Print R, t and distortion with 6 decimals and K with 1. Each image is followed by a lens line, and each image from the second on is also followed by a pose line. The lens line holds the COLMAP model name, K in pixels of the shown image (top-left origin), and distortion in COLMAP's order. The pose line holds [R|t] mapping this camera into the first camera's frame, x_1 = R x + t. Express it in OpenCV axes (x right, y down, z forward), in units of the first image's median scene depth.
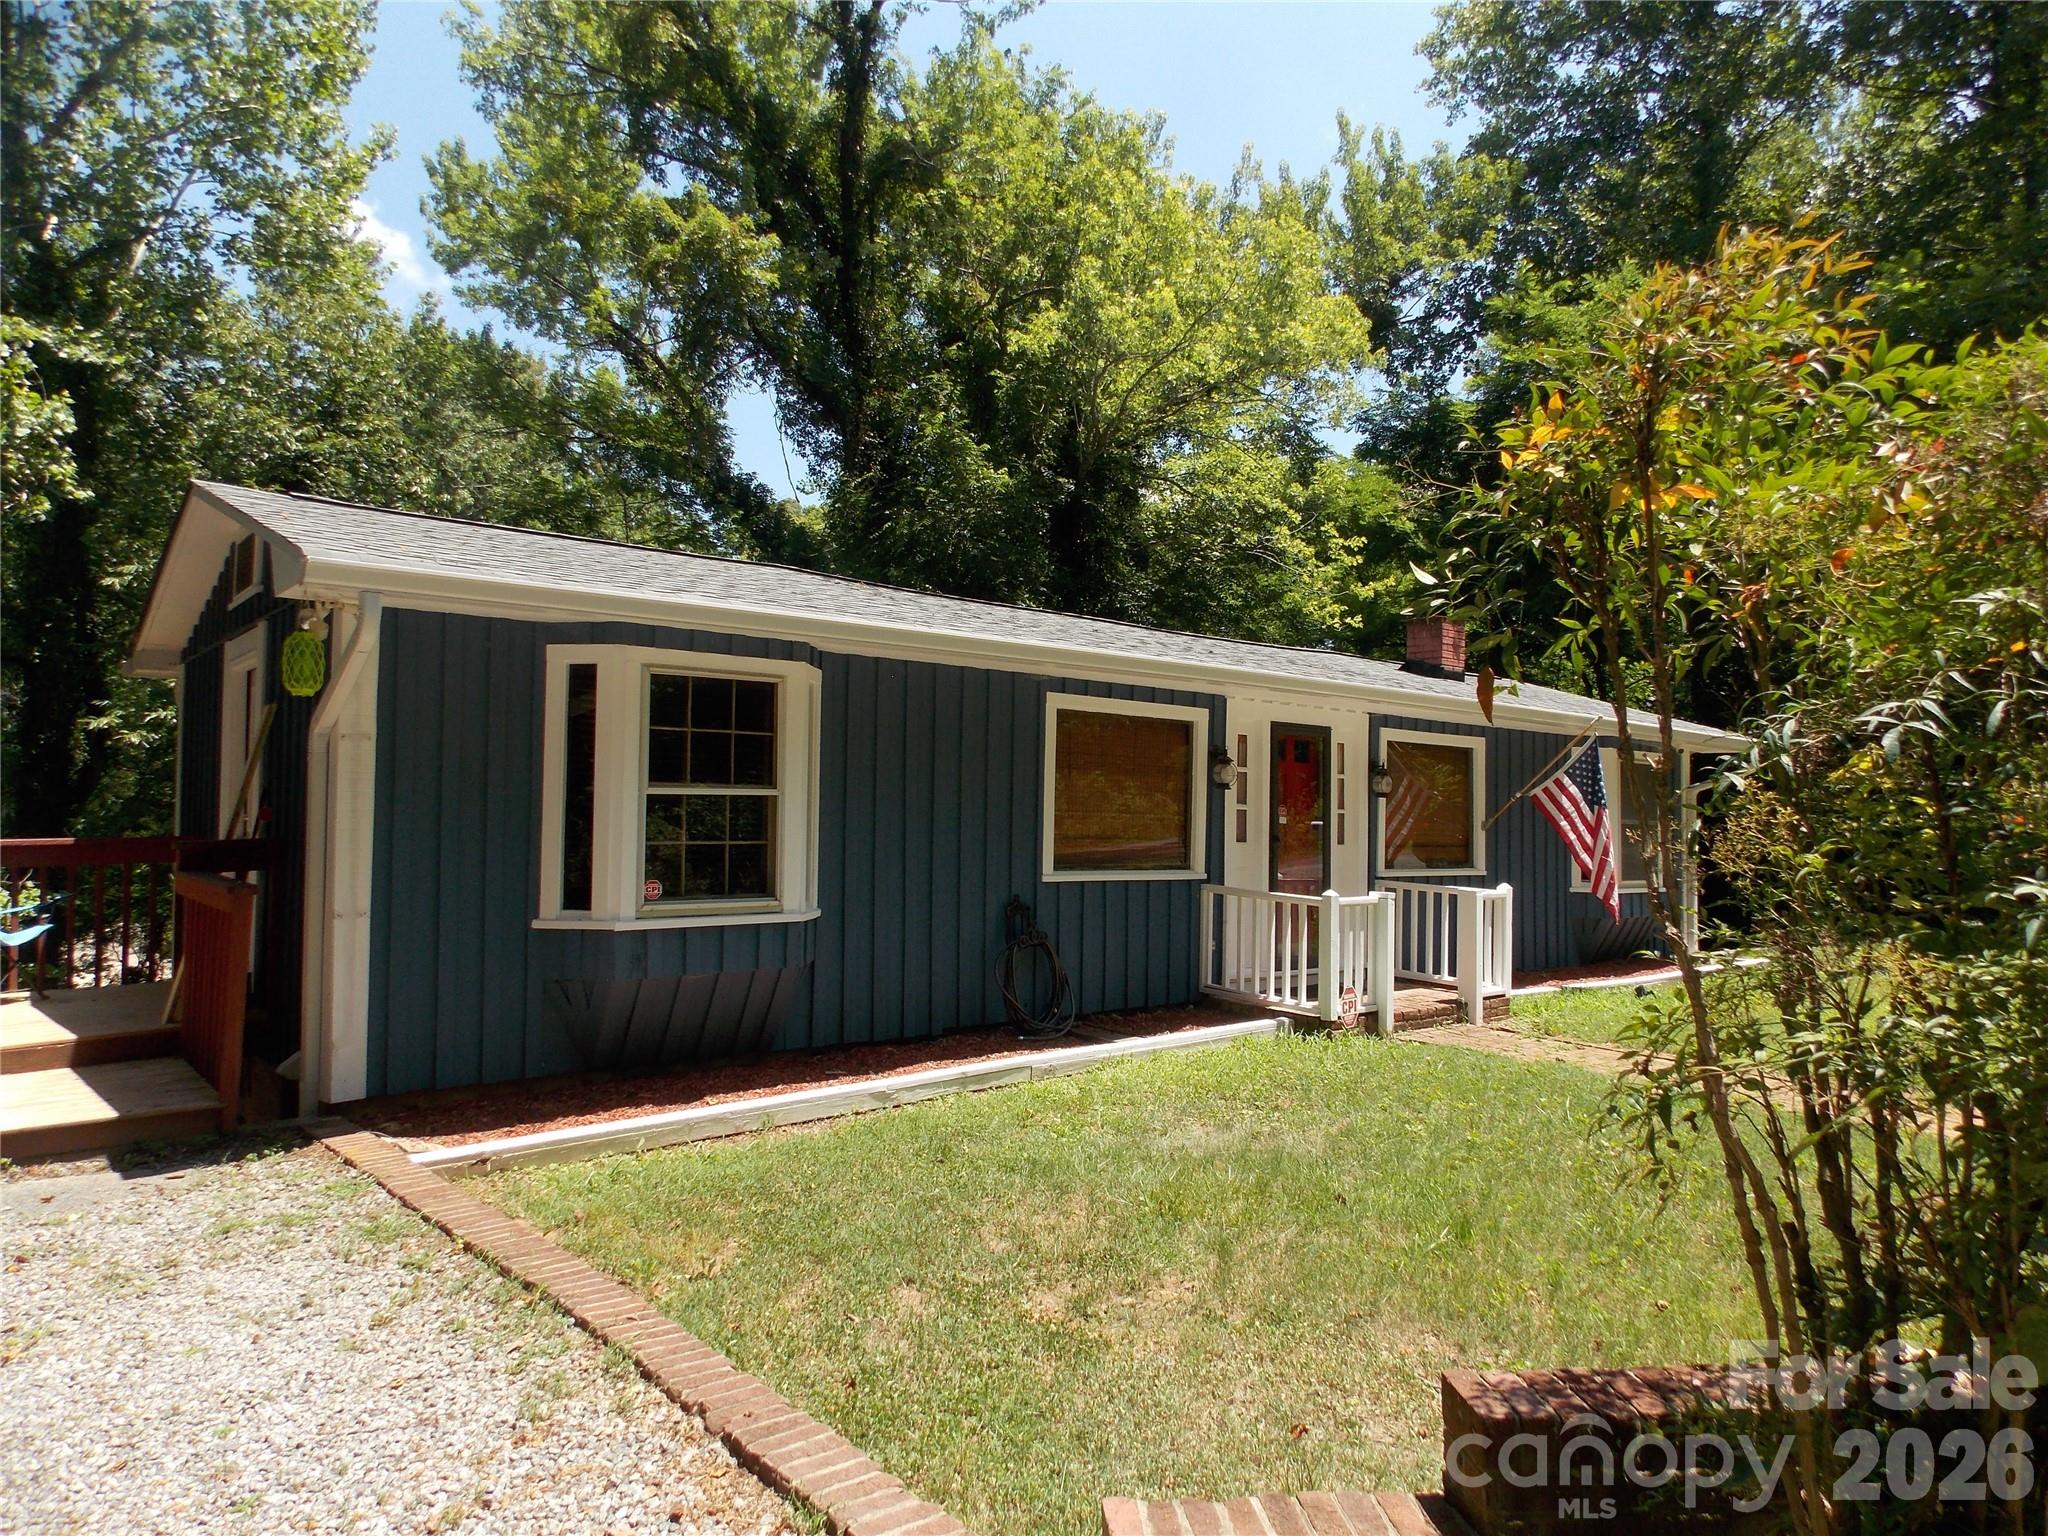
lens RADIAL K [[1357.9, 0, 983.4], [0, 1357.9, 751.2], [0, 0, 1]] dist [0.002883, 0.004888]
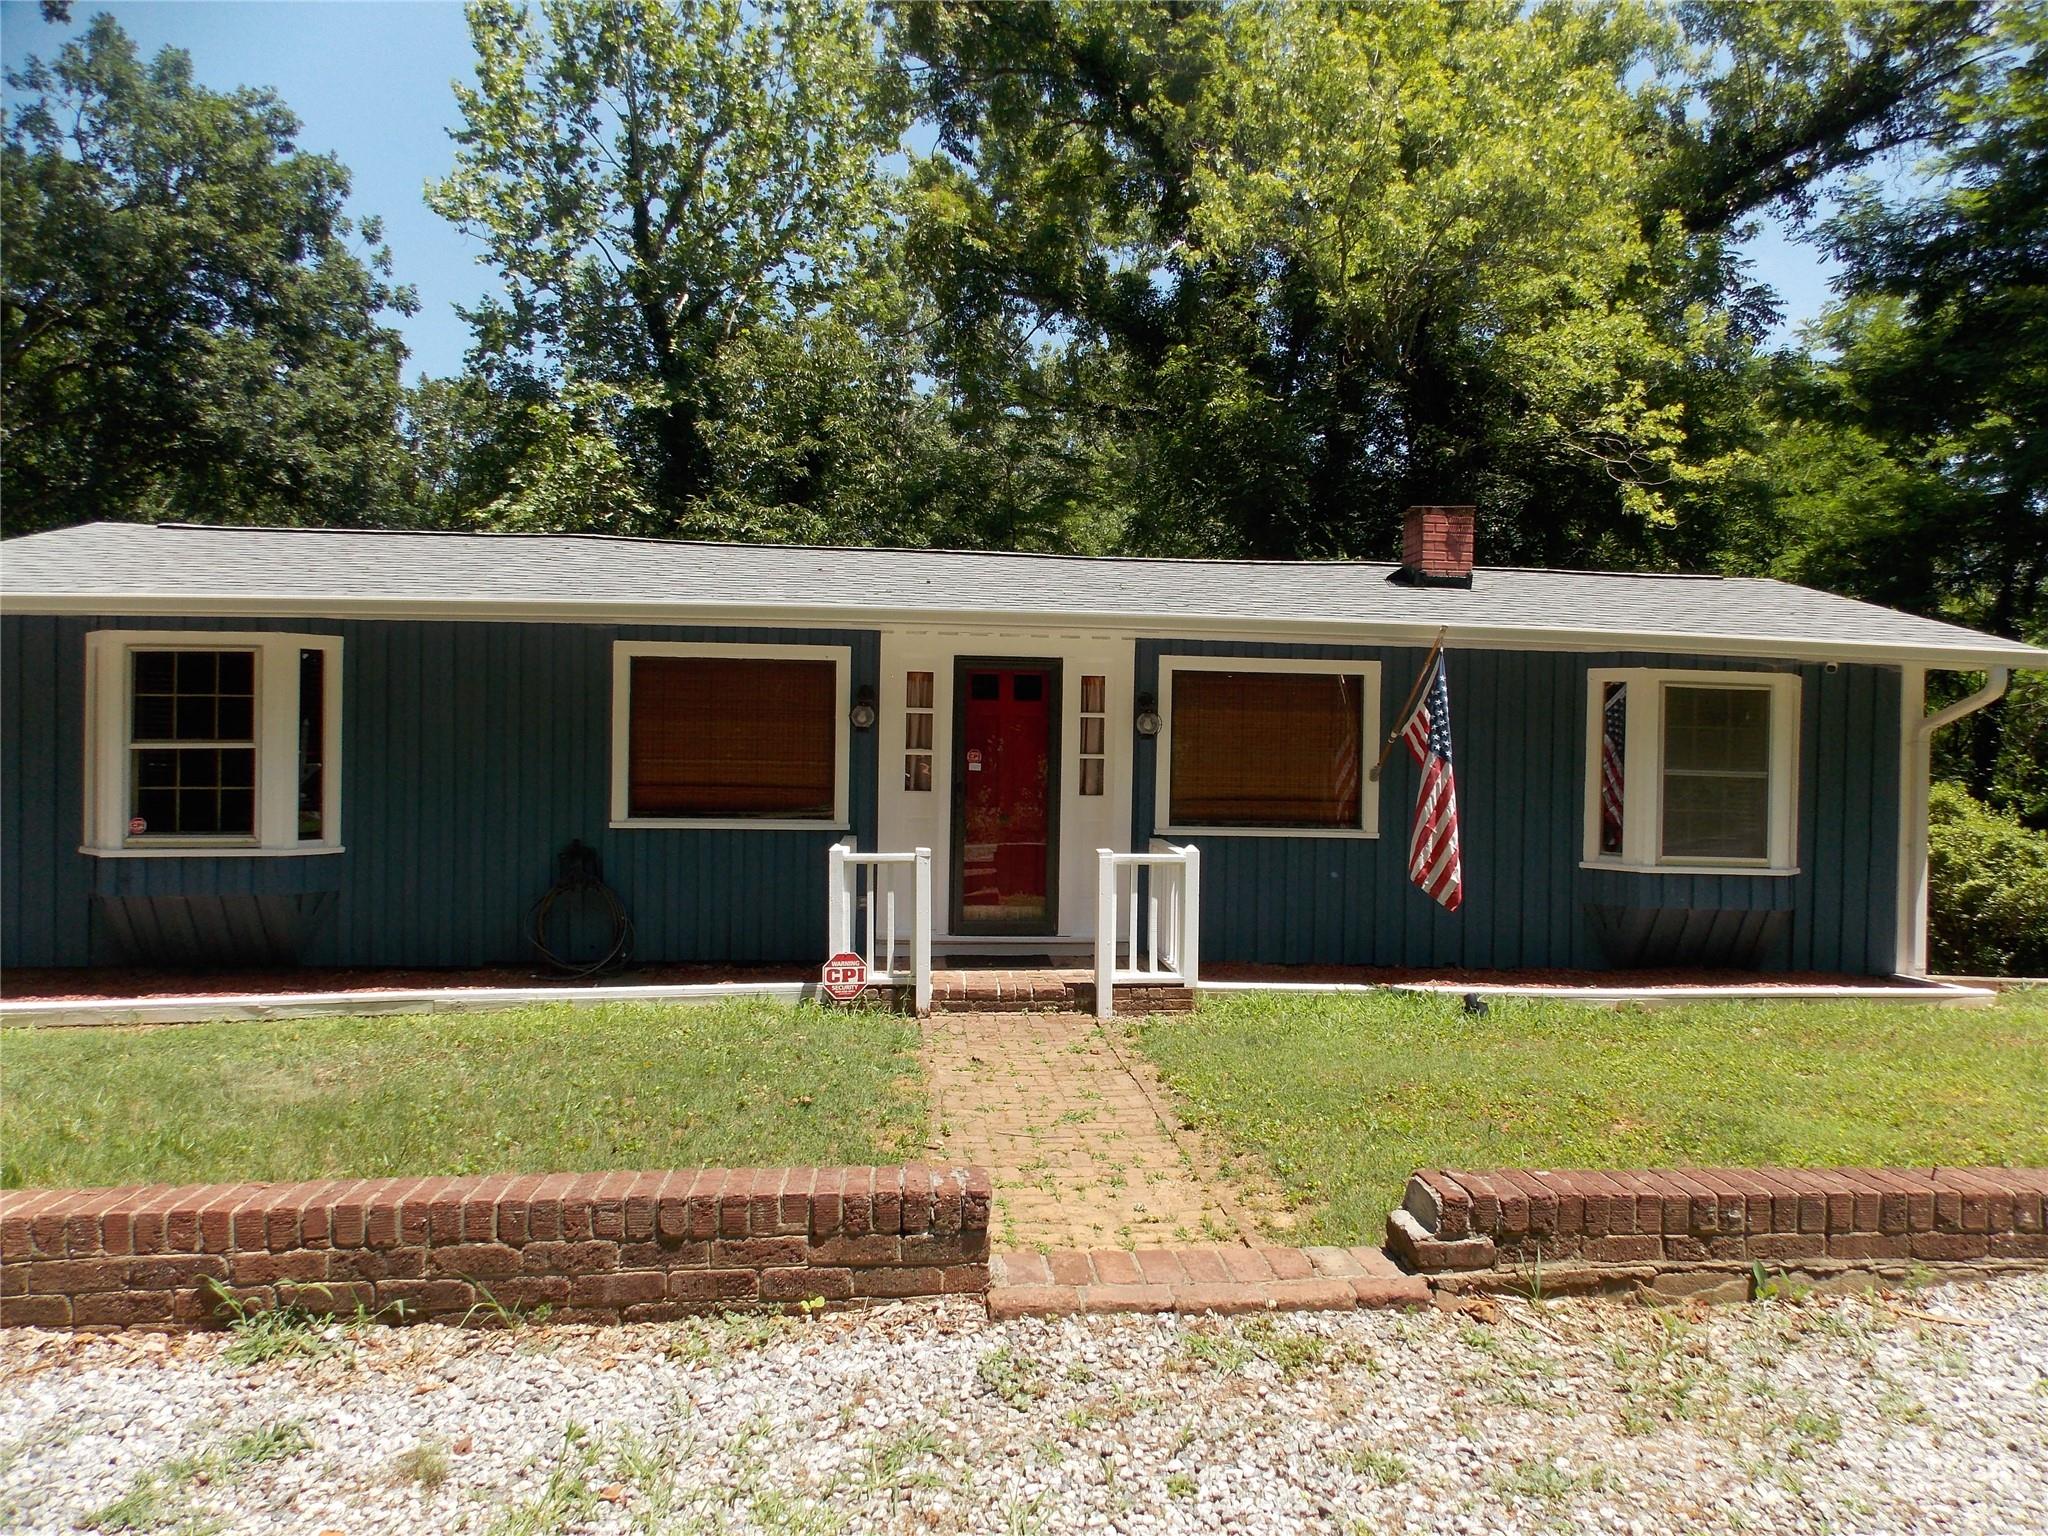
lens RADIAL K [[1357.9, 0, 1026.1], [0, 1357.9, 750.3], [0, 0, 1]] dist [0.002883, 0.004888]
pose [[0.825926, -0.000210, -0.563778, 1.098228], [0.030683, 0.998535, 0.044578, 0.002323], [0.562943, -0.054116, 0.824722, 0.419921]]
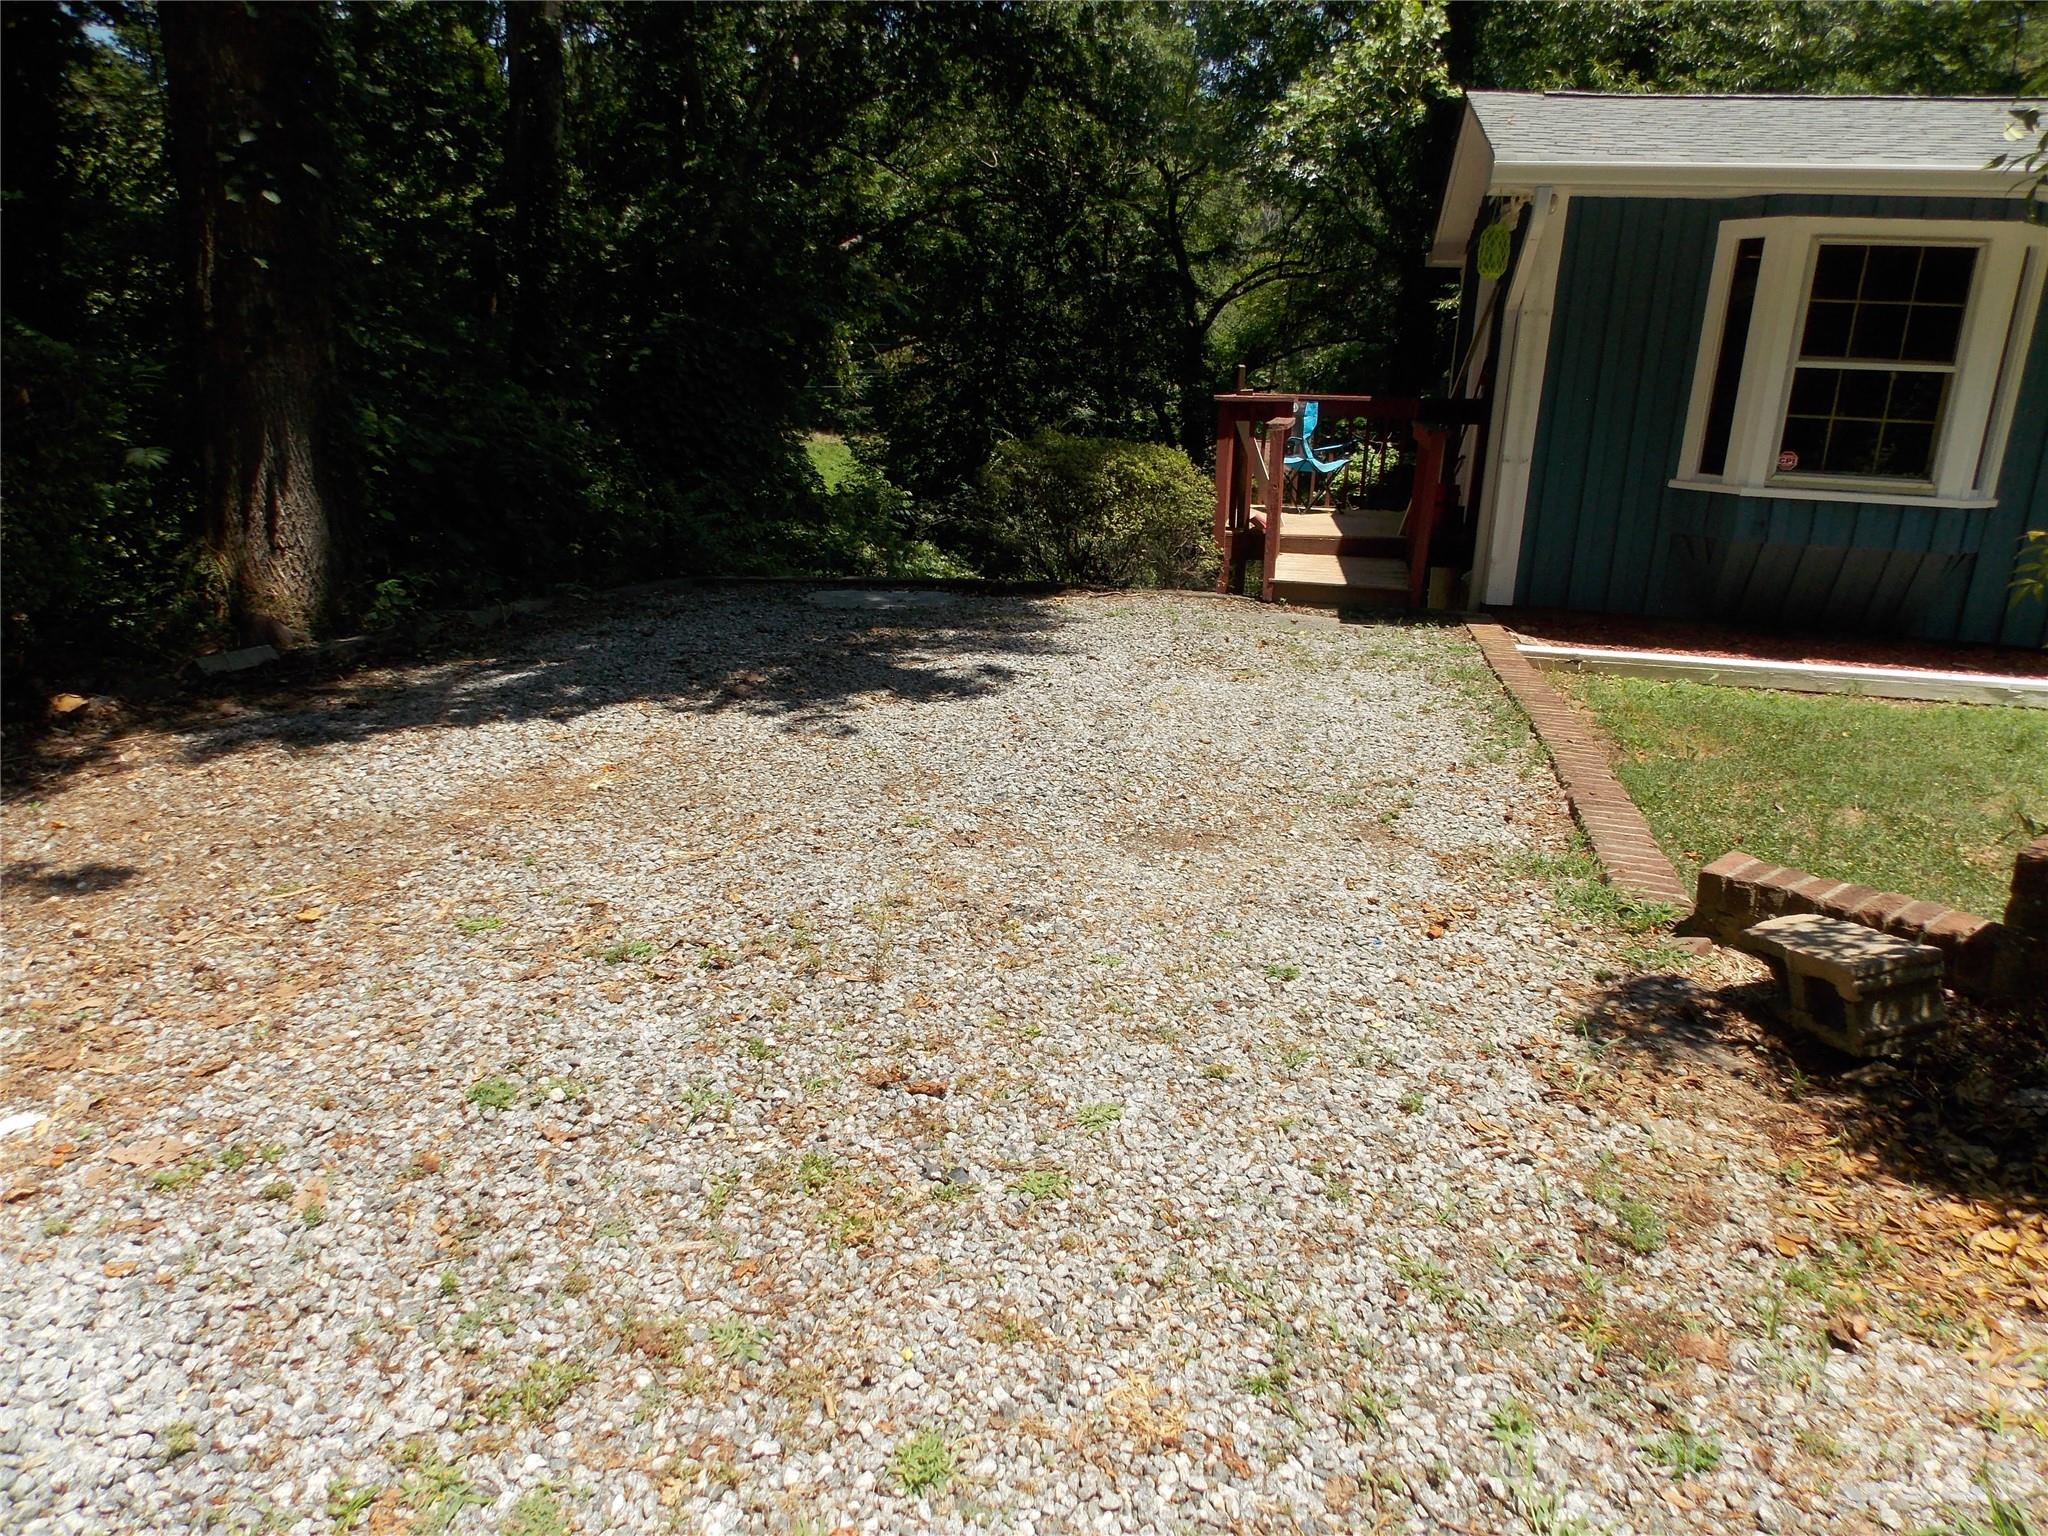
lens RADIAL K [[1357.9, 0, 1046.4], [0, 1357.9, 744.5], [0, 0, 1]] dist [0.002883, 0.004888]
pose [[0.640071, 0.226034, -0.734314, 0.211275], [-0.005196, 0.956997, 0.290051, 0.008476], [0.768298, -0.181837, 0.613721, -0.137077]]
